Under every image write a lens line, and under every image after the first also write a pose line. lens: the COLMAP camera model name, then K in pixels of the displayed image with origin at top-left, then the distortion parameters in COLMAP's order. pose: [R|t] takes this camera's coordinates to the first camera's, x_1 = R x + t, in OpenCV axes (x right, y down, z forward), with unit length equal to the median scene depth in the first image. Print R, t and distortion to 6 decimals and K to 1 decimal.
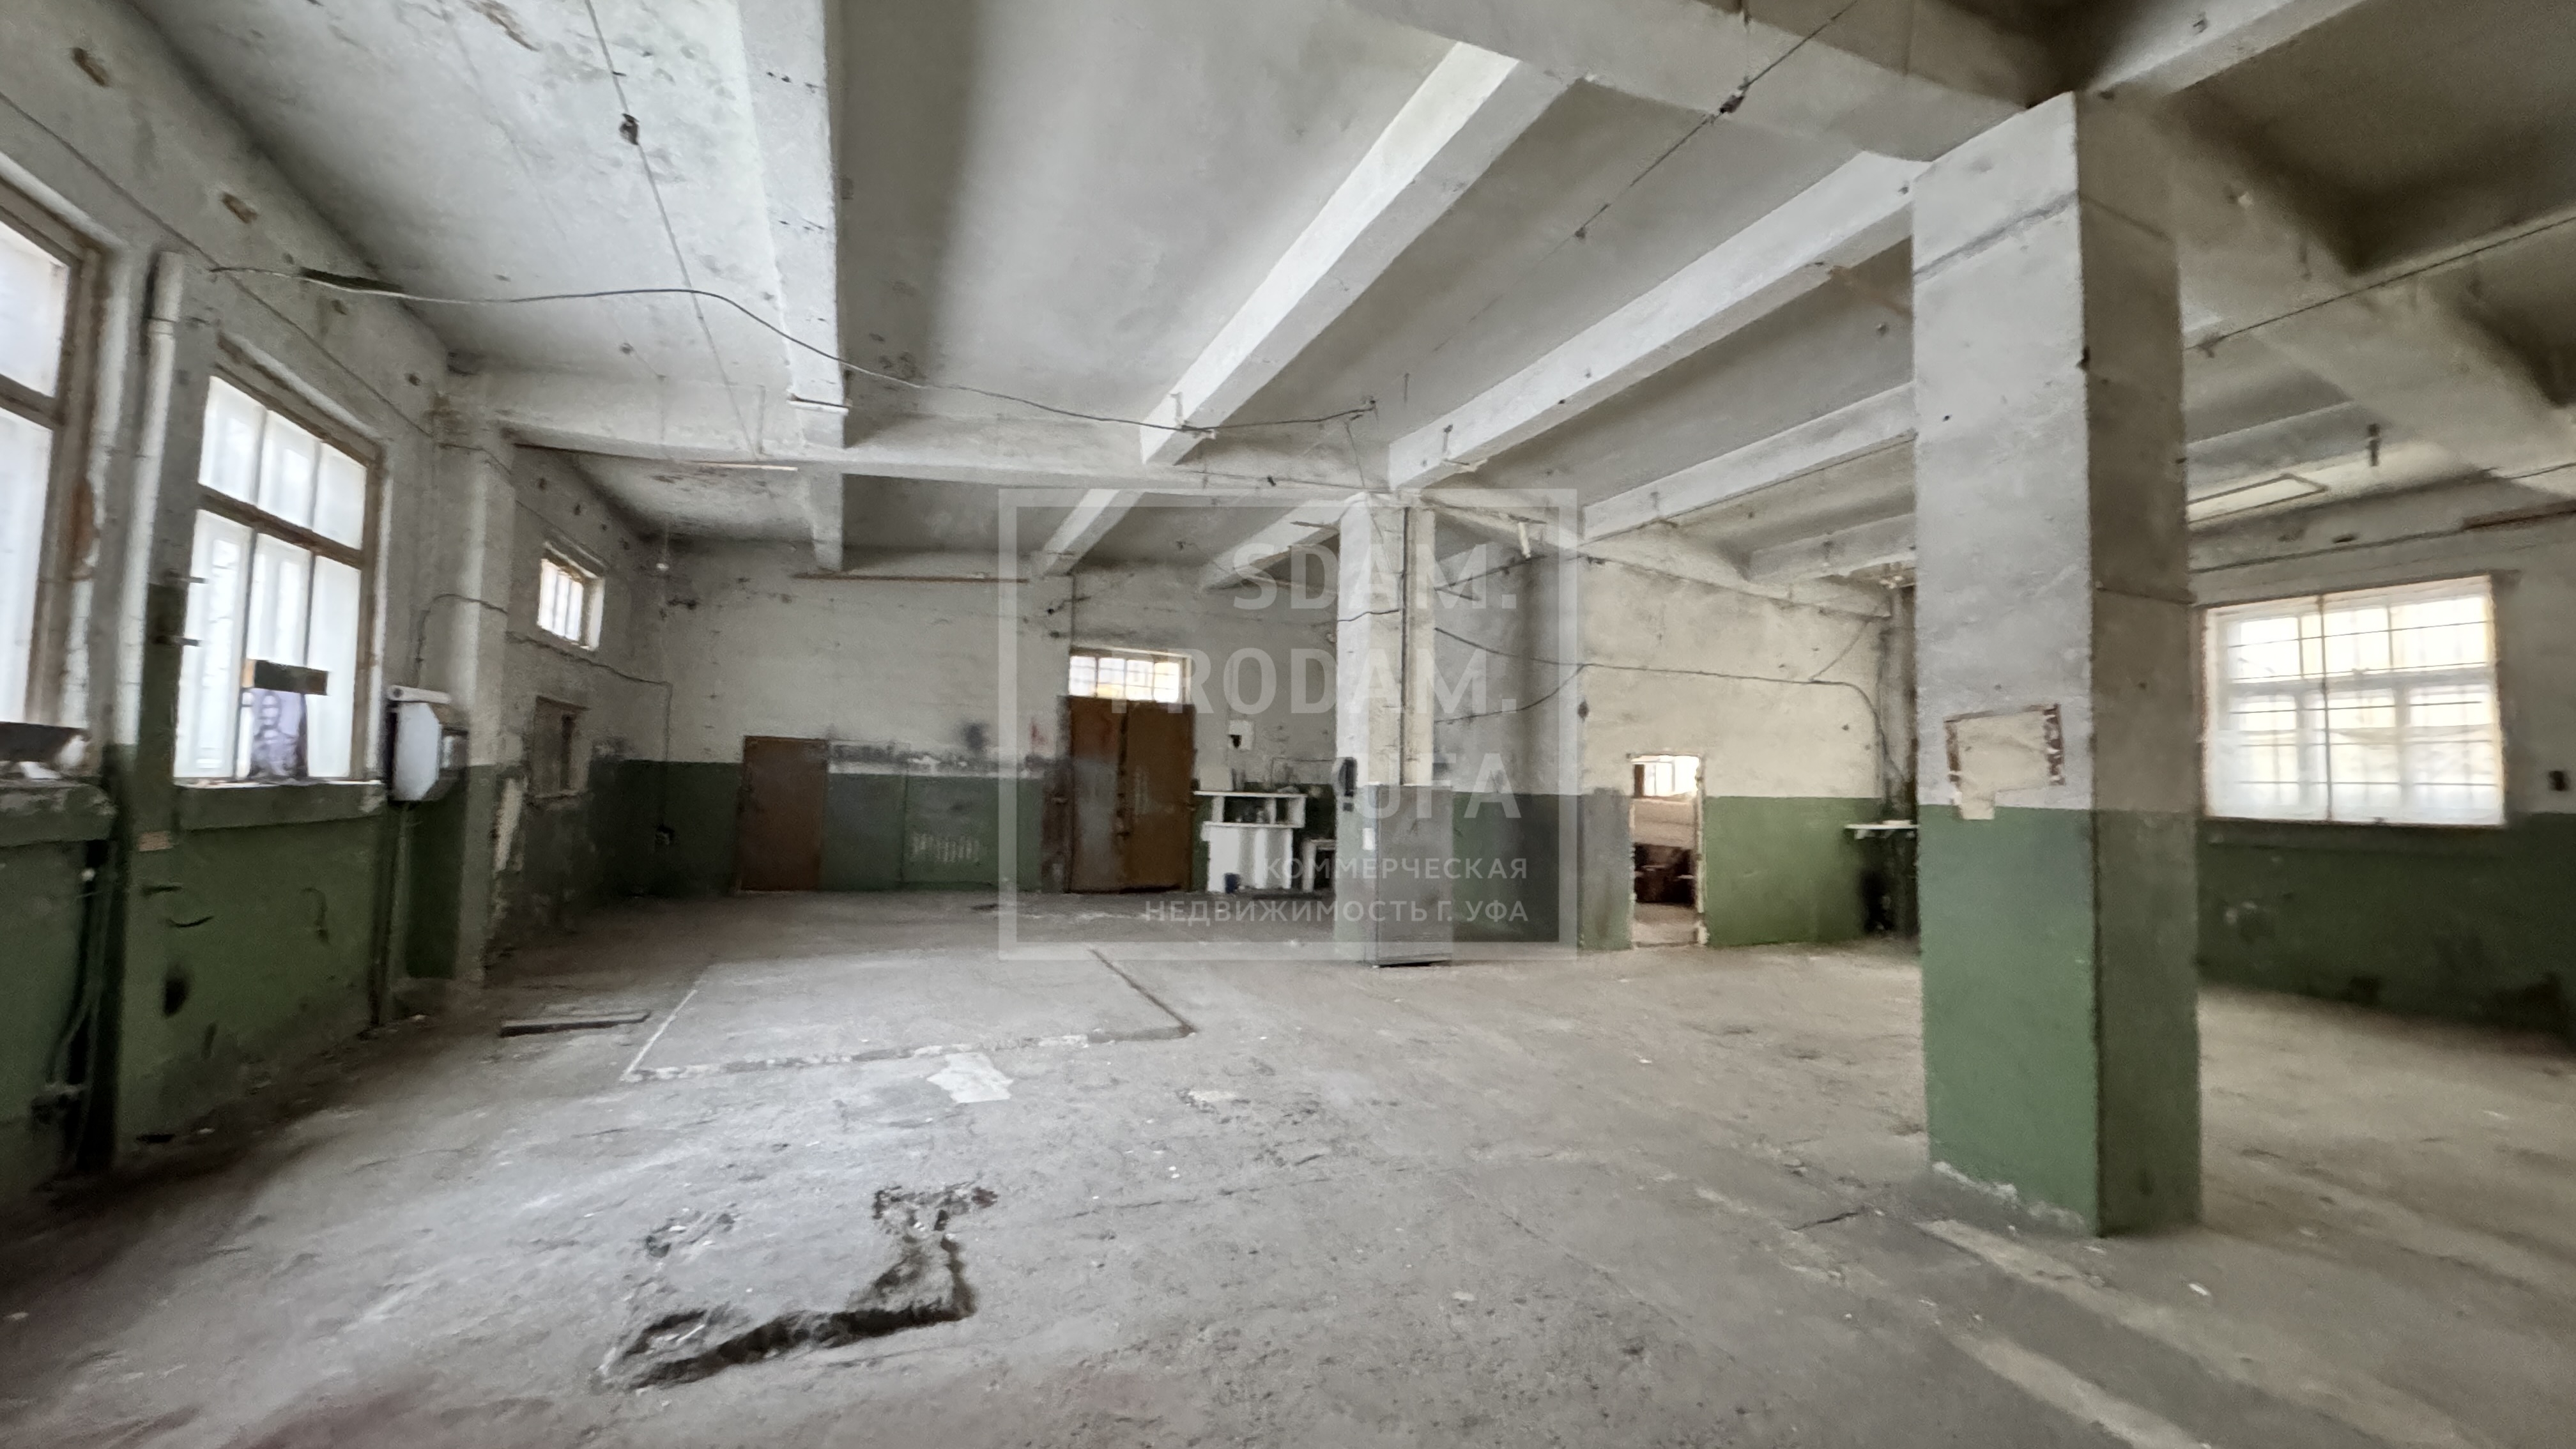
lens RADIAL K [[1017.8, 0, 1285.0], [0, 1017.8, 723.4], [0, 0, 1]] dist [-0.002446, 0.000293]
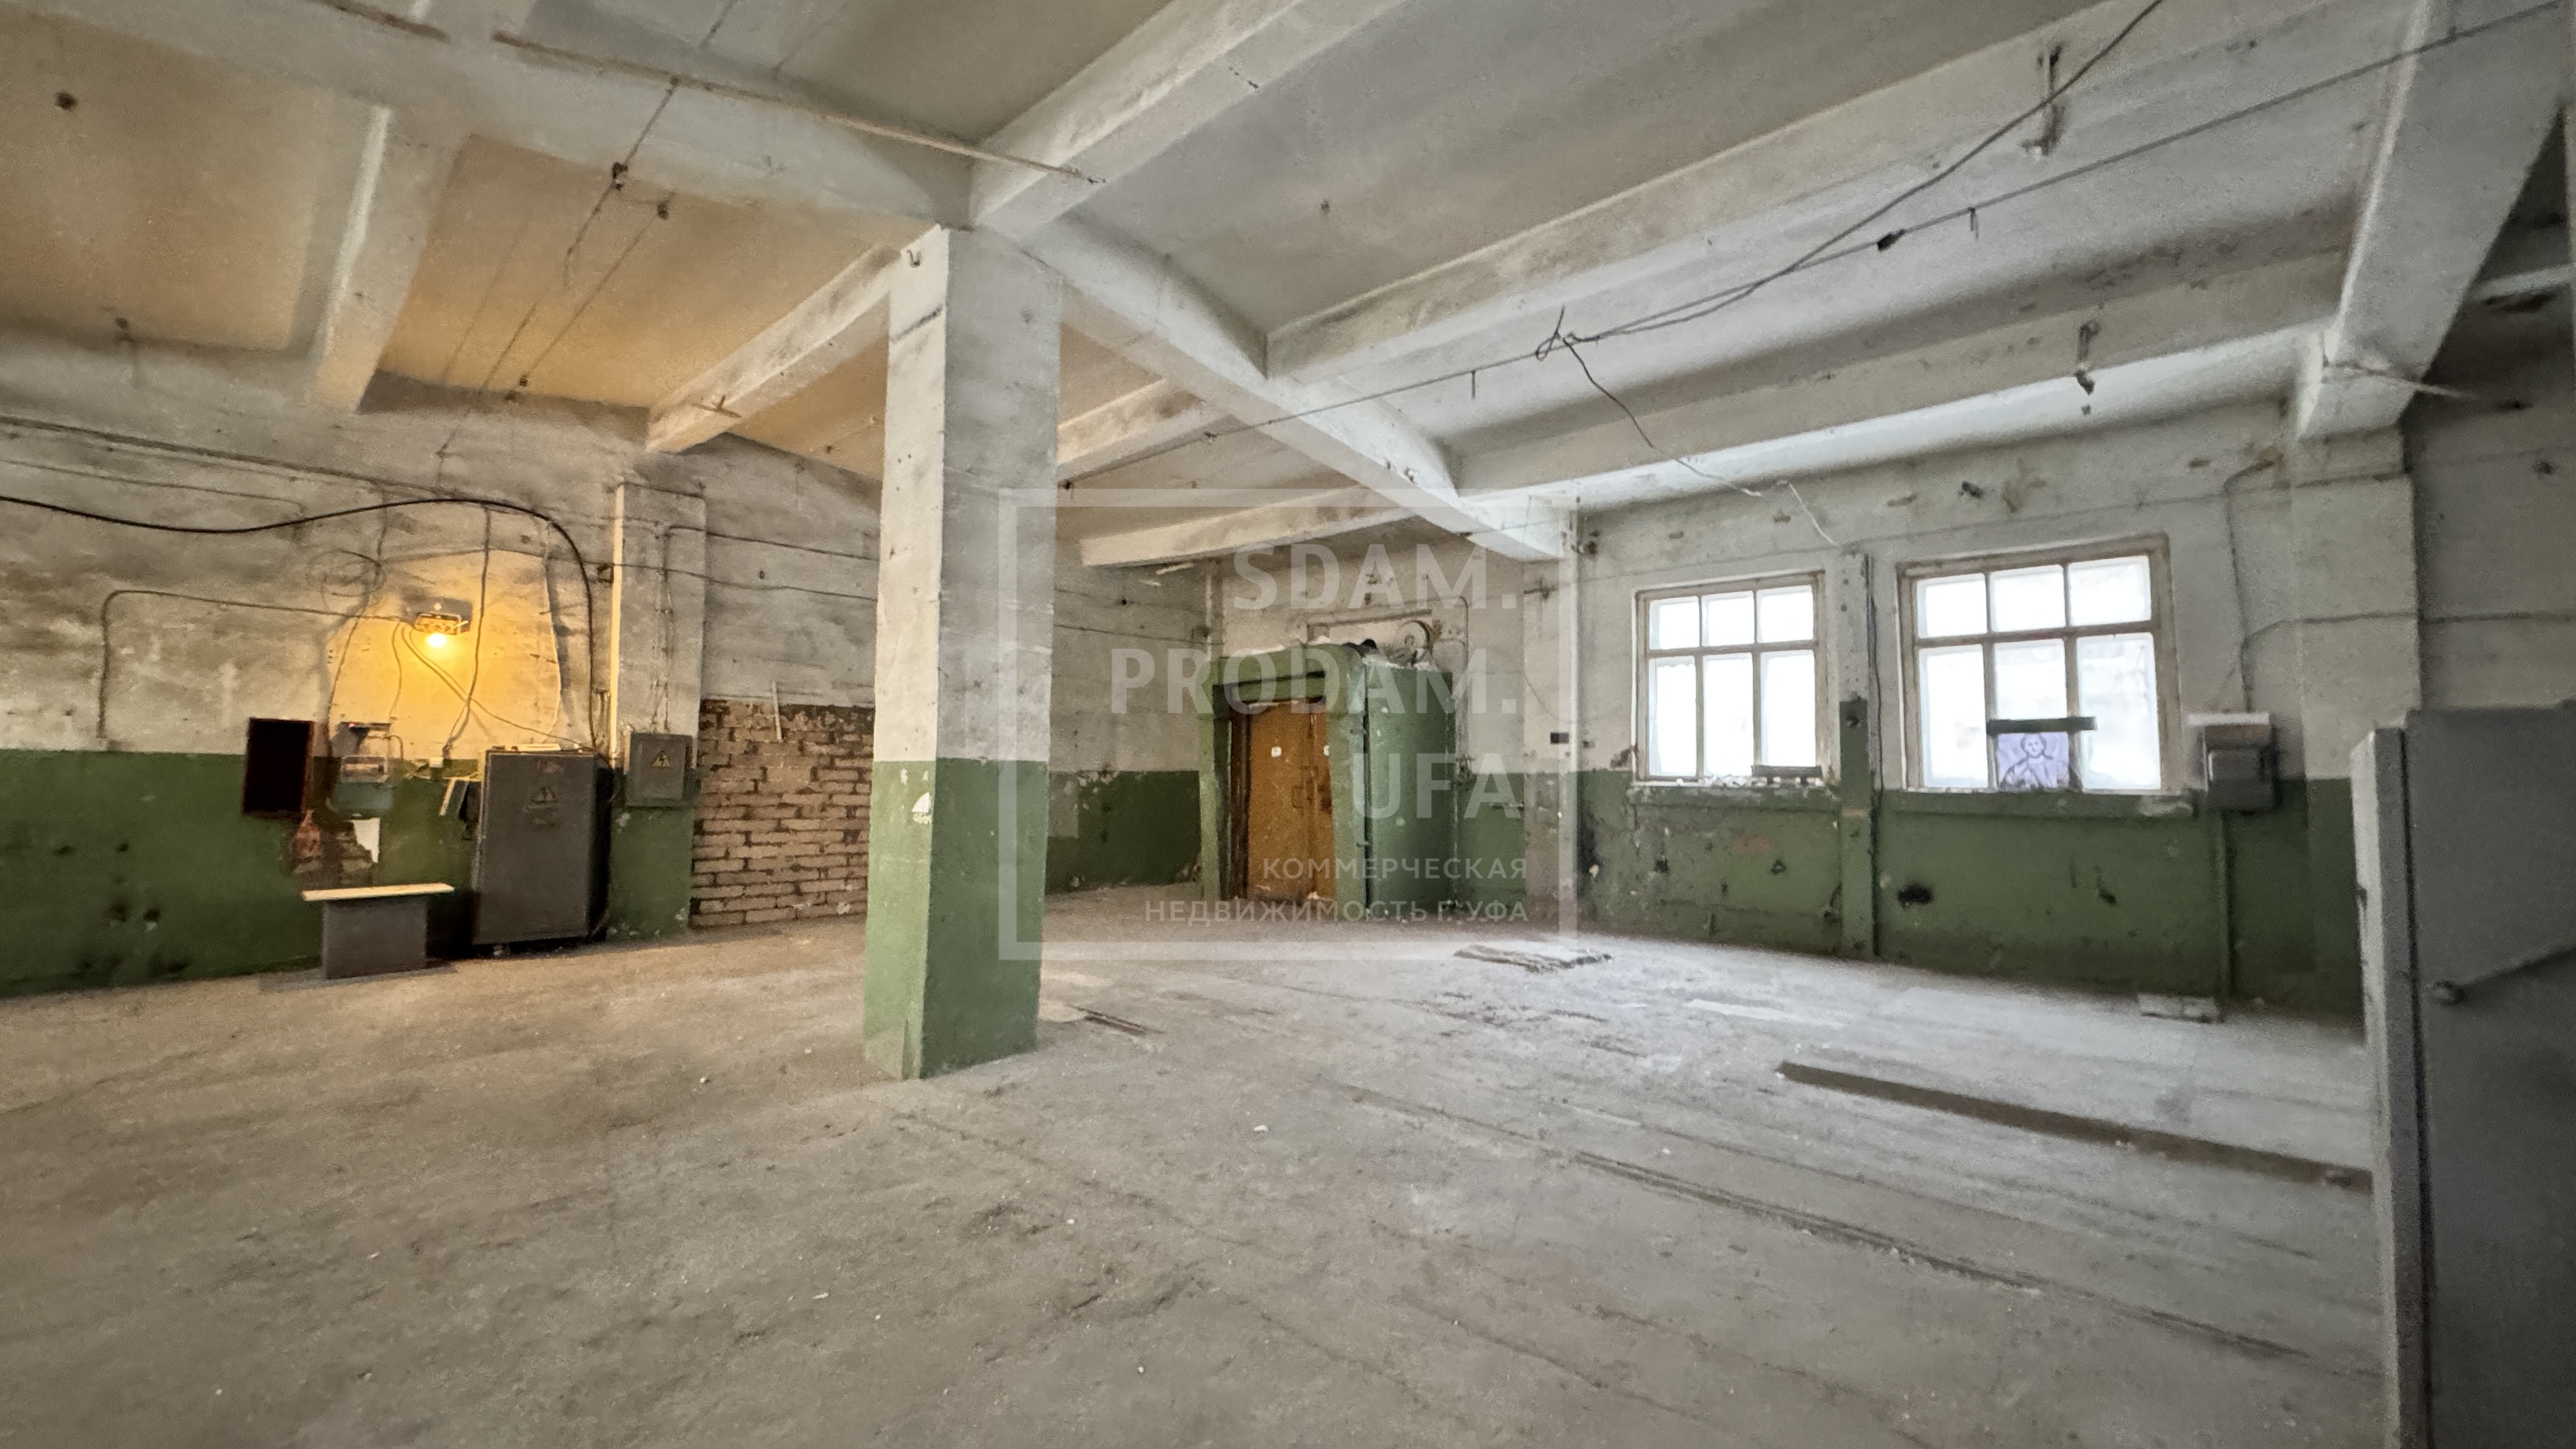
lens RADIAL K [[1017.8, 0, 1286.2], [0, 1017.8, 727.0], [0, 0, 1]] dist [-0.002446, 0.000293]
pose [[-0.909448, -0.057269, -0.411854, 0.741529], [-0.009315, 0.993028, -0.117513, 0.154269], [0.415712, -0.103036, -0.903641, 1.919547]]
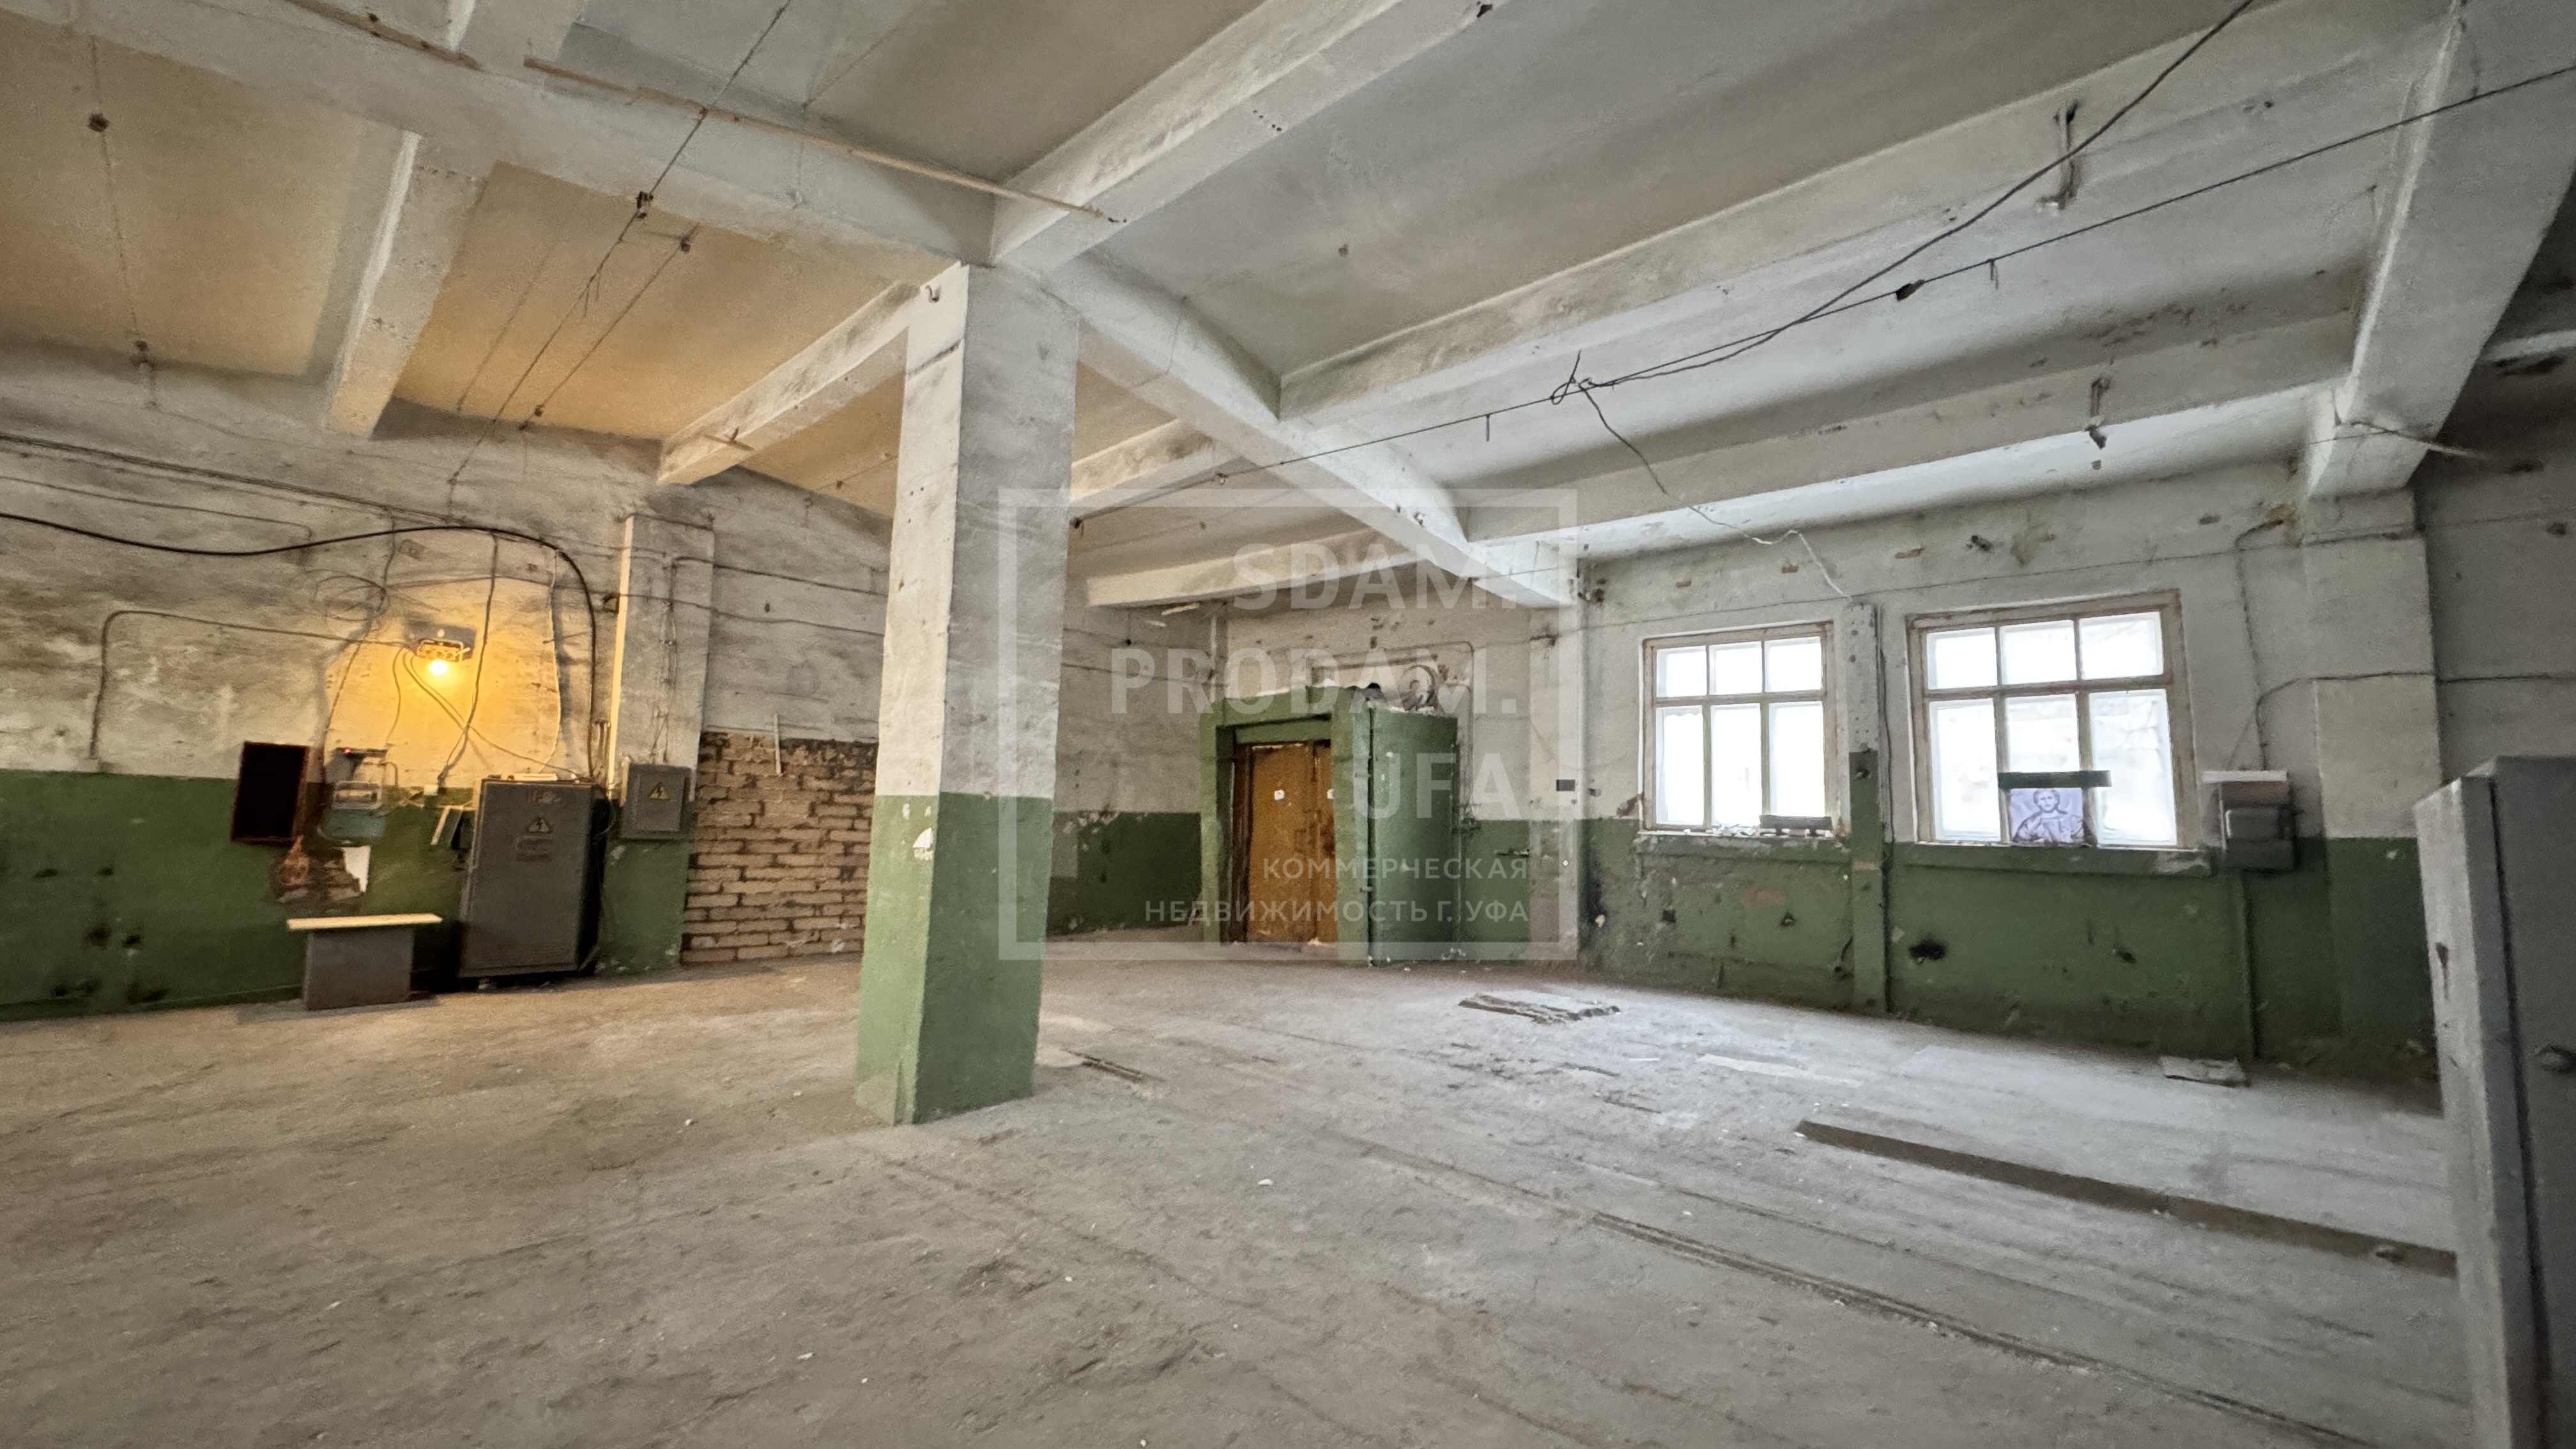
lens RADIAL K [[1017.8, 0, 1285.9], [0, 1017.8, 726.4], [0, 0, 1]] dist [-0.002446, 0.000293]
pose [[-0.907823, -0.090729, -0.409421, 0.745187], [-0.025611, 0.986488, -0.161819, 0.157506], [0.418571, -0.136417, -0.897880, 1.900722]]
